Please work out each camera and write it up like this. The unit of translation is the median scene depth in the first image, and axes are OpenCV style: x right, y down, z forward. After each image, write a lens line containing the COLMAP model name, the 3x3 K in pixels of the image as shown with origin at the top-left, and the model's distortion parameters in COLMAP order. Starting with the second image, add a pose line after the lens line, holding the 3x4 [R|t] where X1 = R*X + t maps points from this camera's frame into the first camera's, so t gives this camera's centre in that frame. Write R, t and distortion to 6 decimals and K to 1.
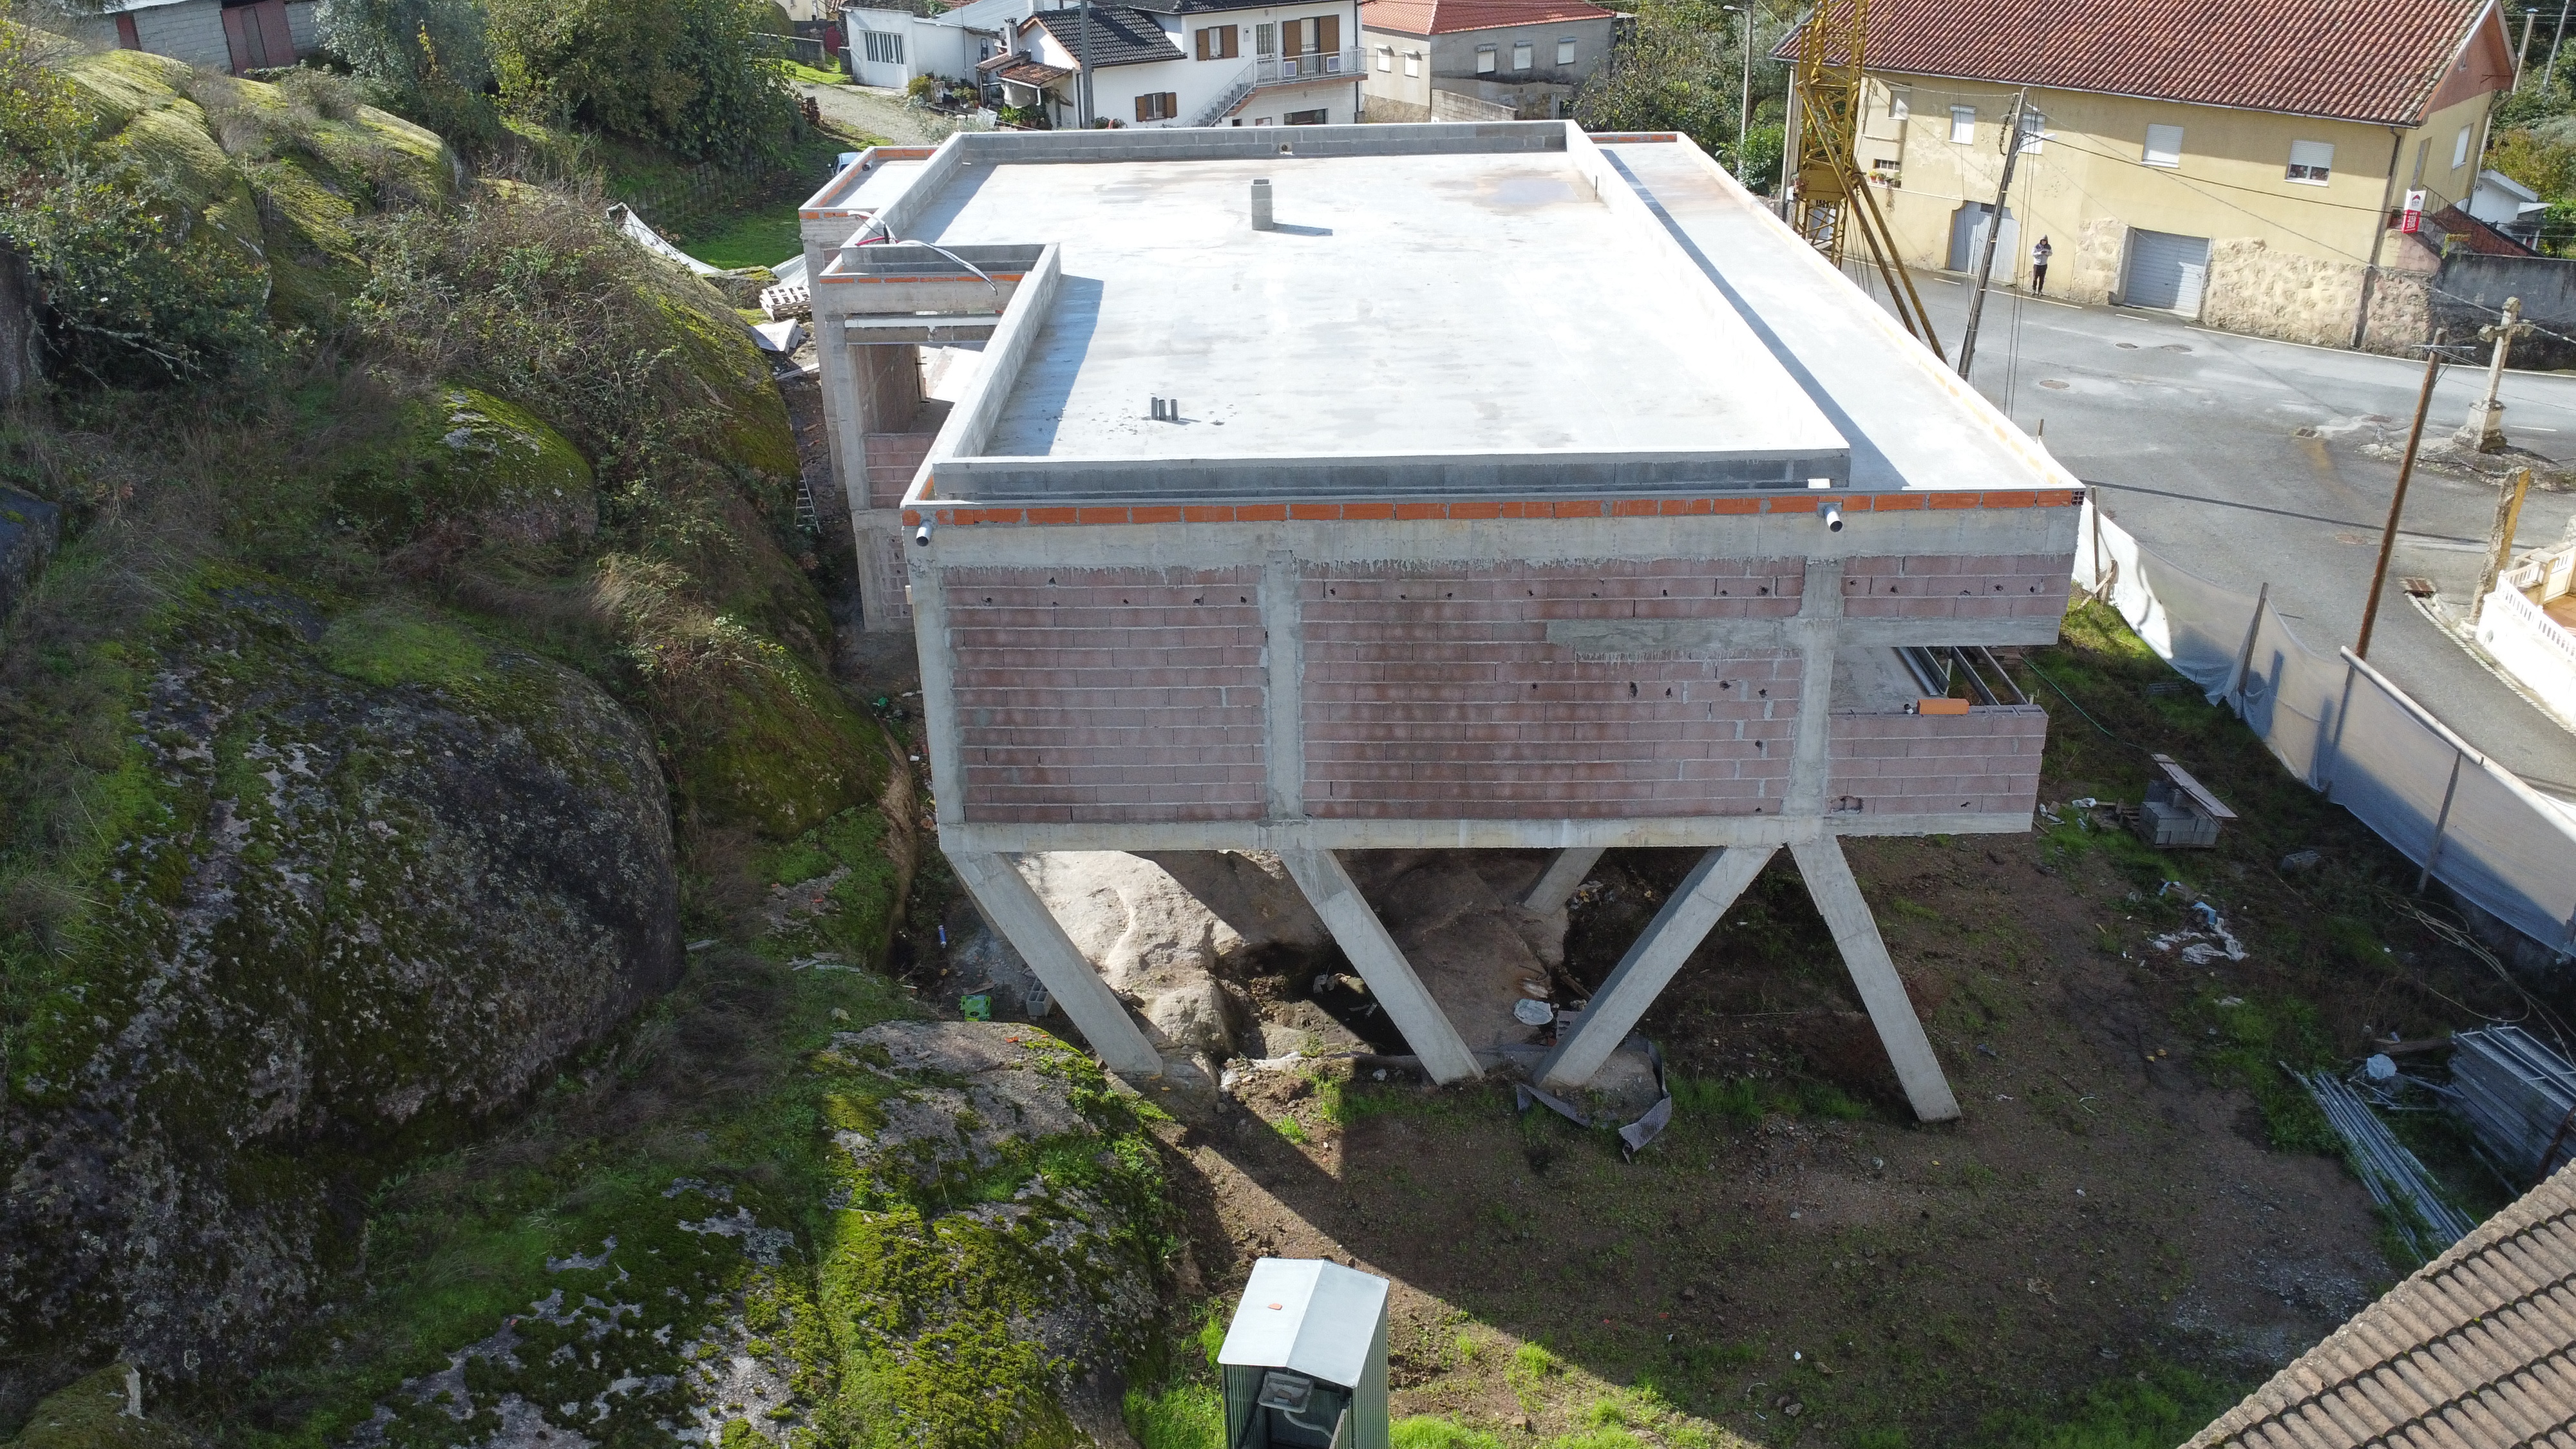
lens RADIAL K [[1914.6, 0, 1298.0], [0, 1914.6, 670.5], [0, 0, 1]] dist [0.013637, -0.009050]
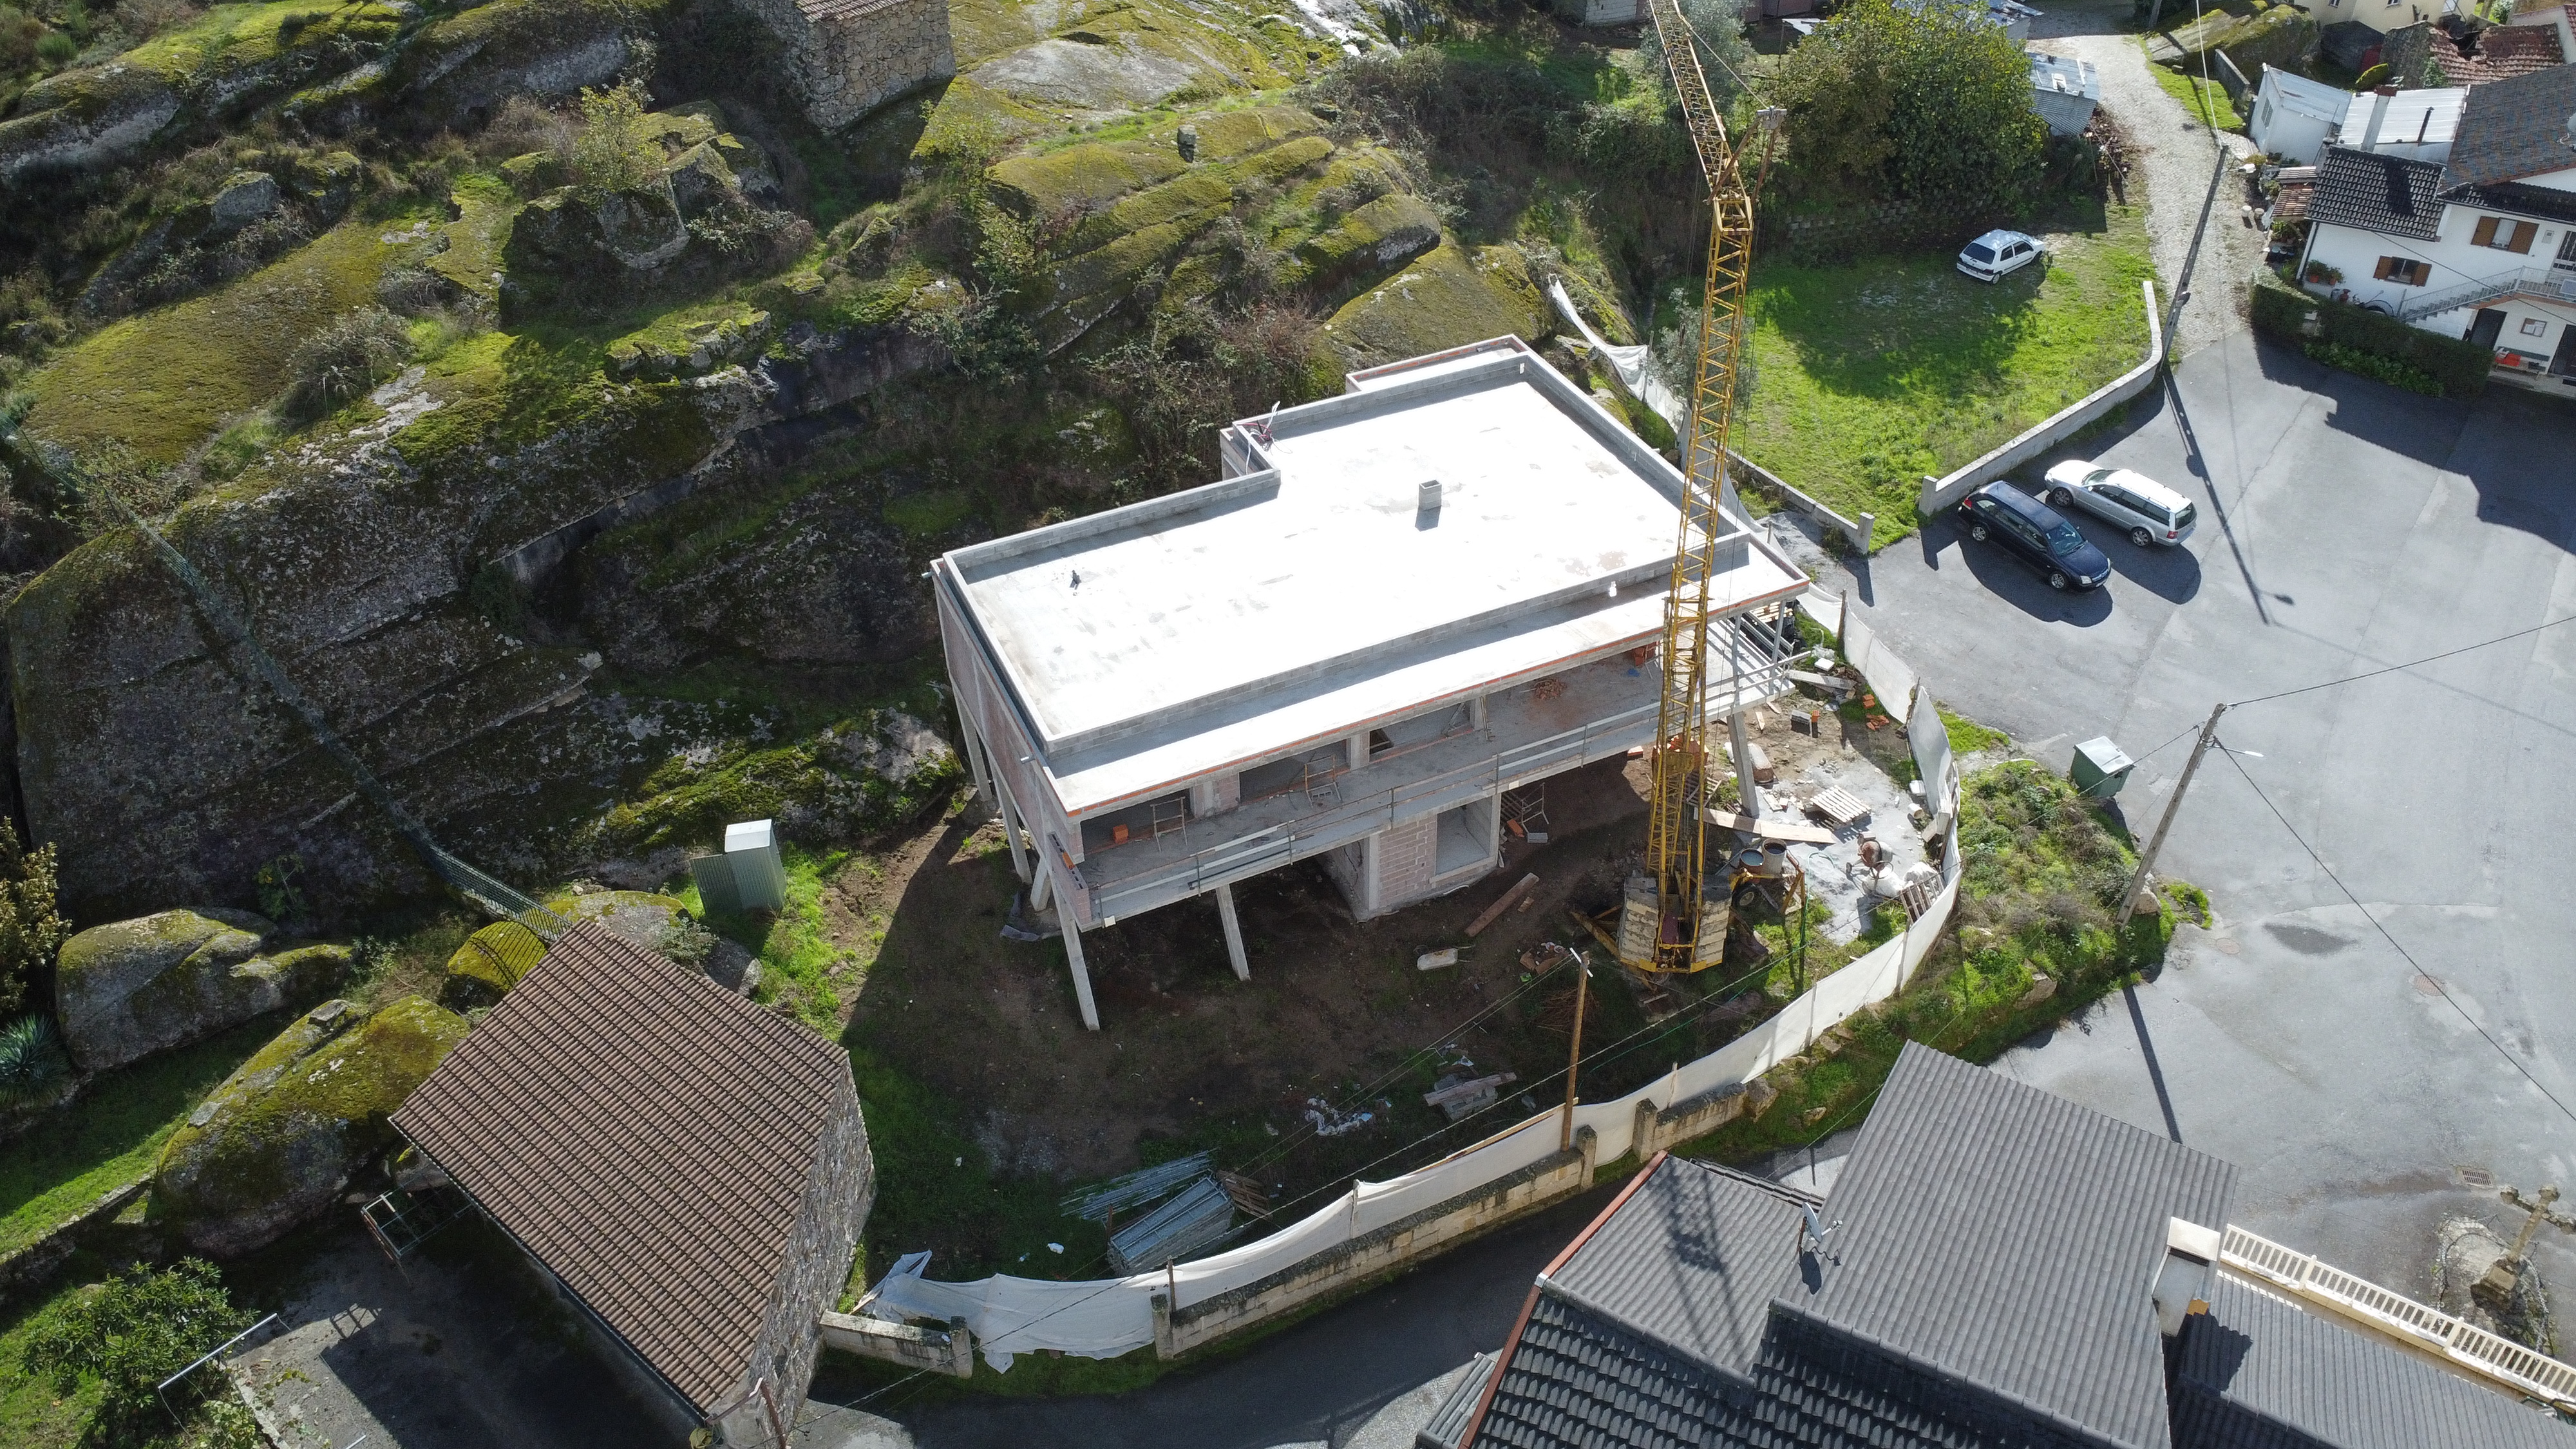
lens RADIAL K [[1909.4, 0, 1294.7], [0, 1909.4, 673.3], [0, 0, 1]] dist [0.014792, 0.004084]
pose [[0.425650, 0.549565, -0.718888, 0.740381], [-0.371176, 0.830576, 0.415176, -0.458259], [0.825258, 0.090115, 0.557520, -0.033185]]
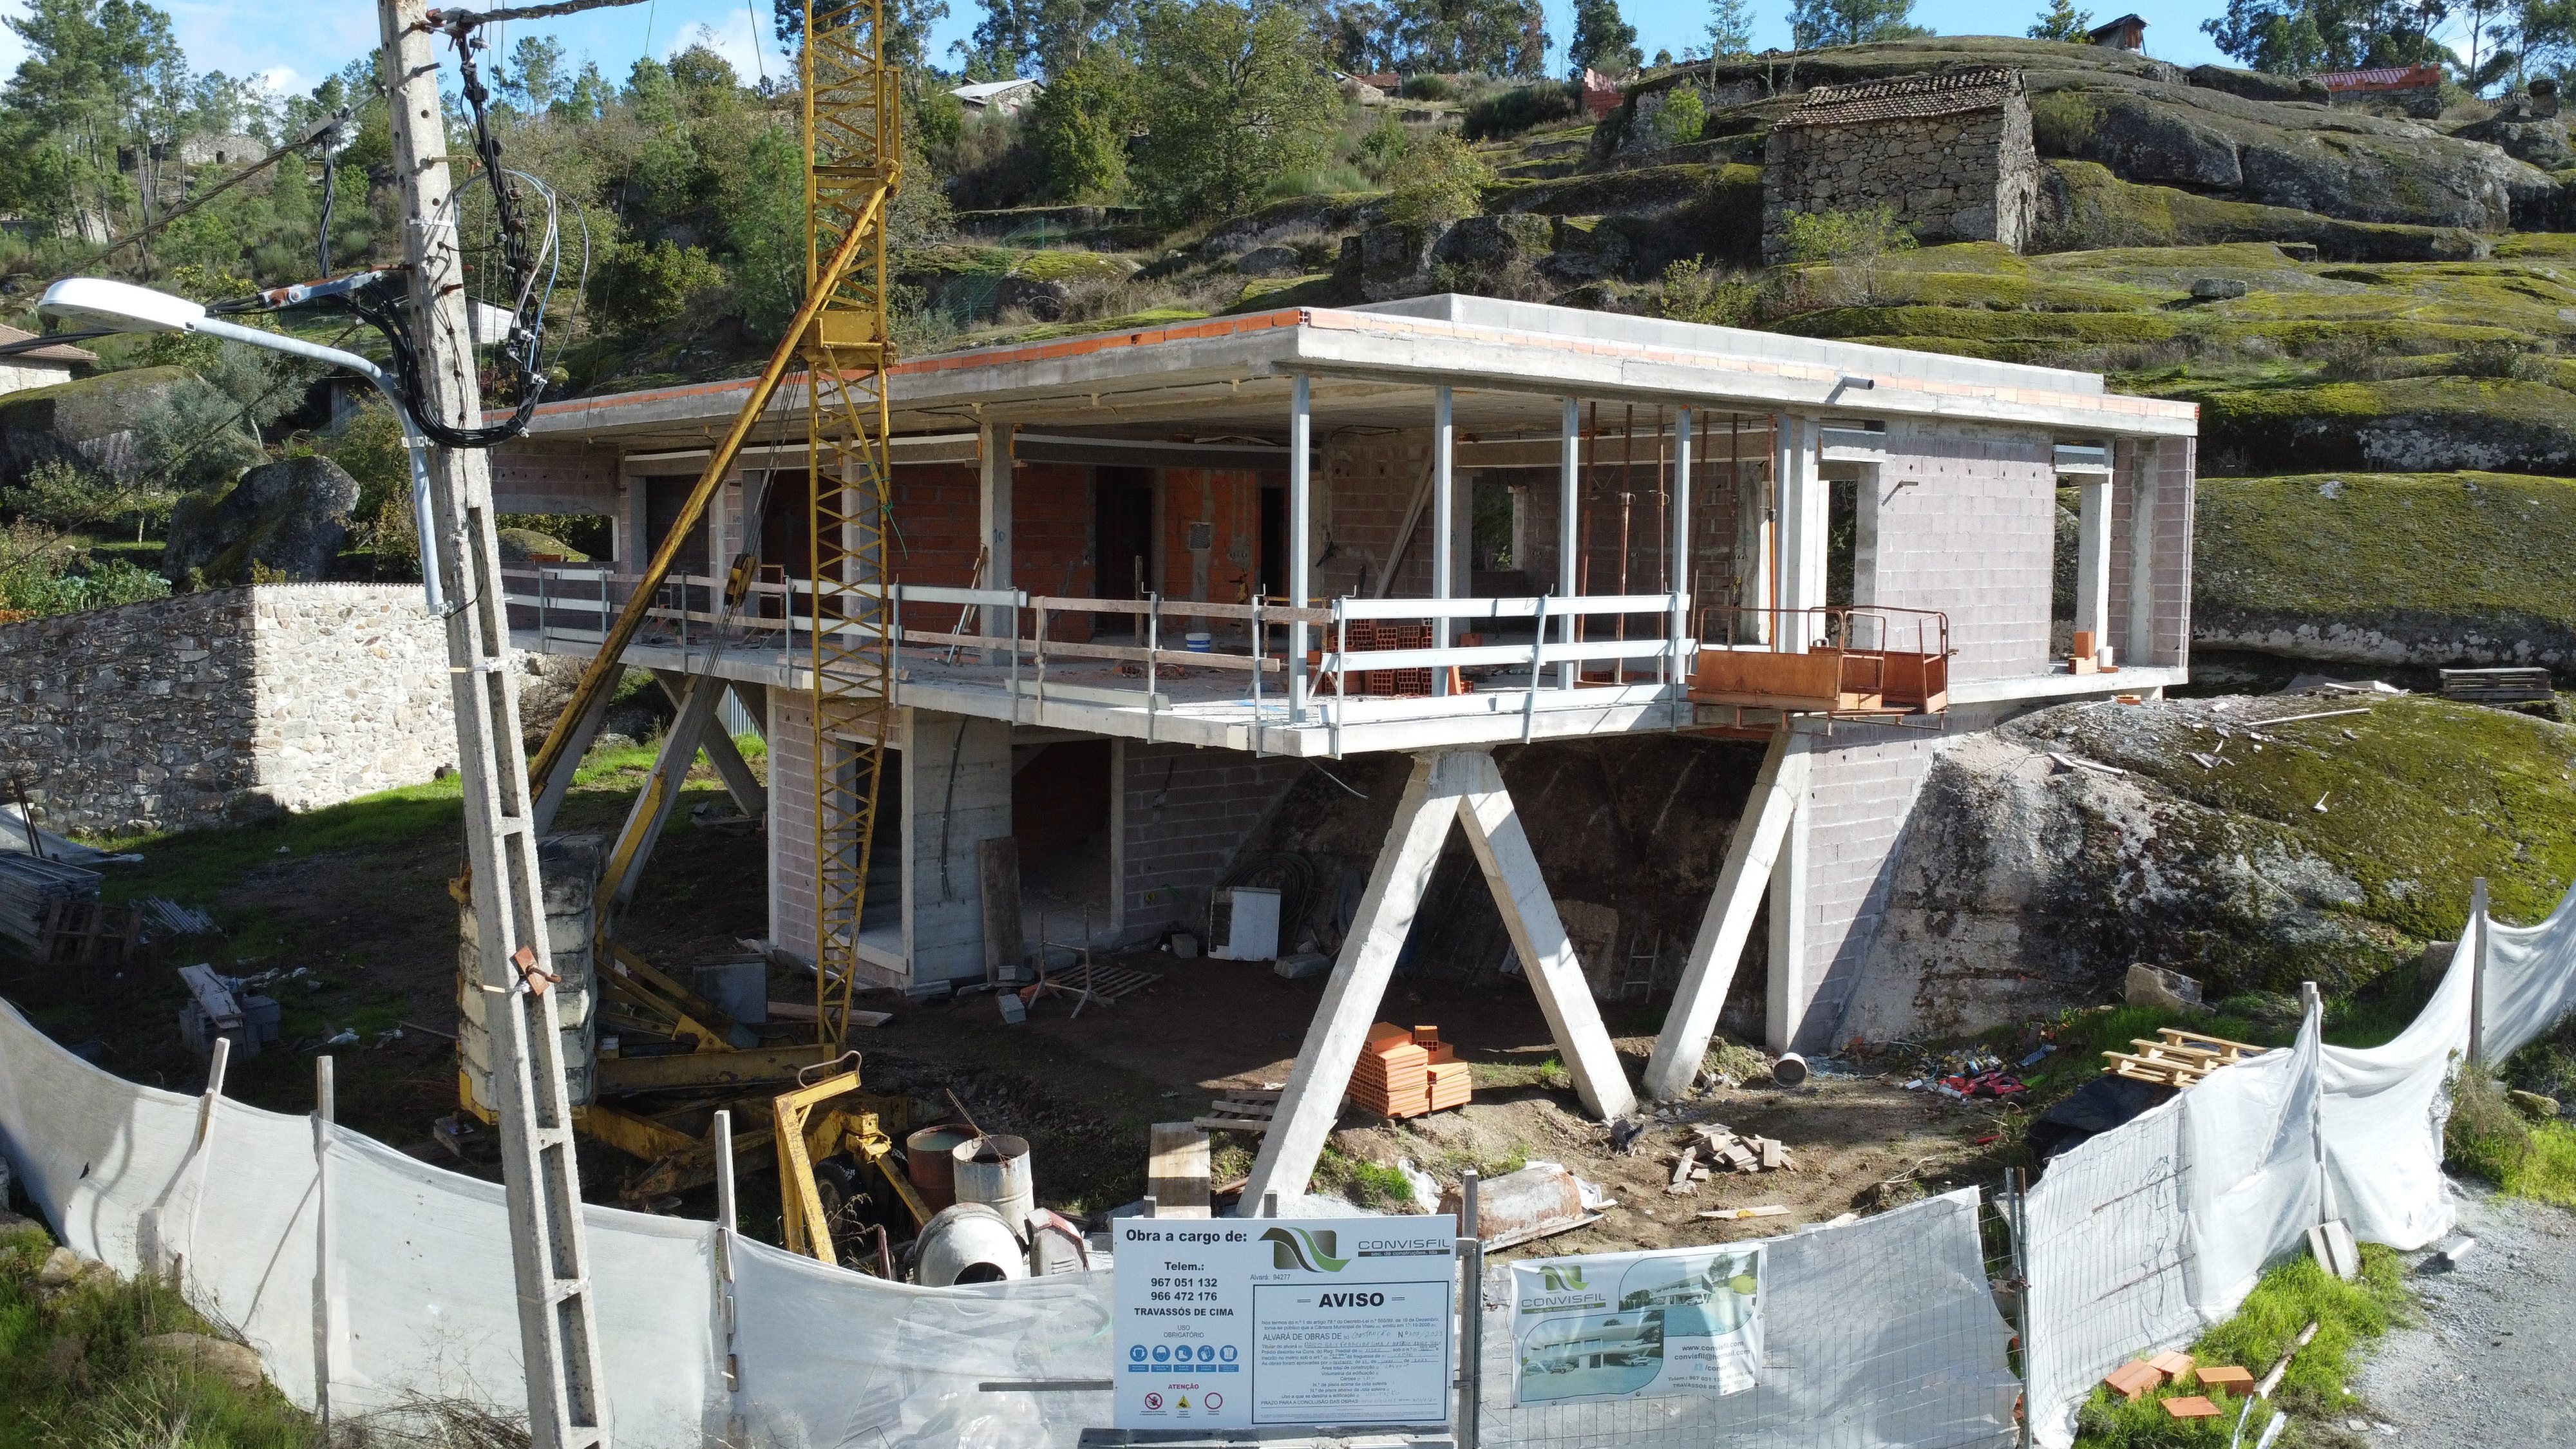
lens RADIAL K [[1914.6, 0, 1298.0], [0, 1914.6, 670.5], [0, 0, 1]] dist [0.013637, -0.009050]
pose [[-0.761072, 0.056618, -0.646192, 0.338975], [-0.267080, 0.880474, 0.391707, -0.264723], [0.591133, 0.470702, -0.654982, 0.928676]]
